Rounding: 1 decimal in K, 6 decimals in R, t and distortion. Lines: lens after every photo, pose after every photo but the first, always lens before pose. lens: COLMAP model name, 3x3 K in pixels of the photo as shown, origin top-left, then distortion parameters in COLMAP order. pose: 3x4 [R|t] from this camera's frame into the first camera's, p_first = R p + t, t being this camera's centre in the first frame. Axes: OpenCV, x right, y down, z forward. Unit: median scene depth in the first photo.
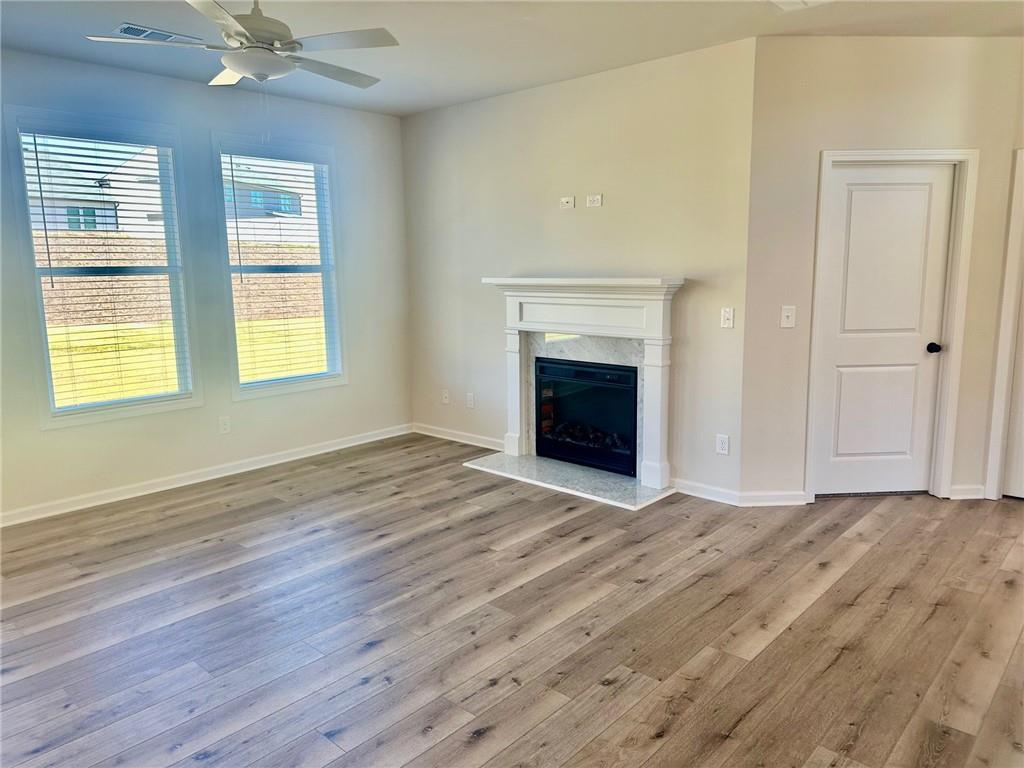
lens RADIAL K [[701.3, 0, 513.0], [0, 701.3, 375.6], [0, 0, 1]] dist [0.005590, -0.003616]
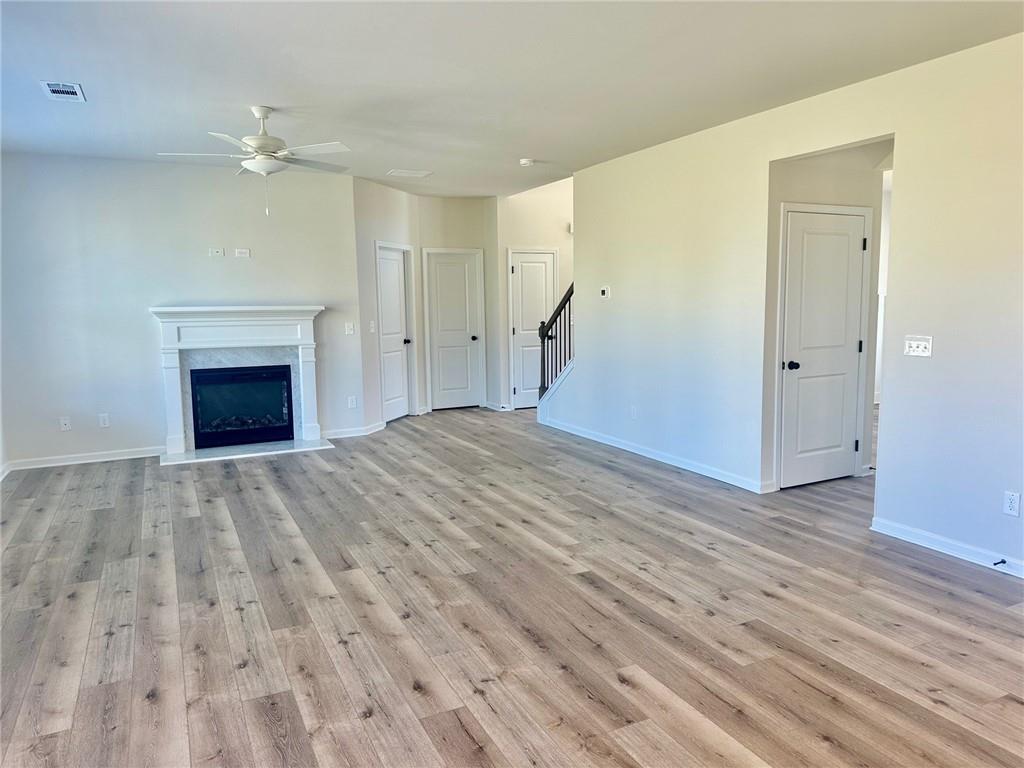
lens RADIAL K [[701.3, 0, 513.6], [0, 701.3, 386.6], [0, 0, 1]] dist [0.005590, -0.003616]
pose [[0.355959, -0.099940, 0.929142, -1.166491], [0.147872, 0.987762, 0.049595, 0.033335], [-0.922728, 0.119740, 0.366381, -0.001257]]
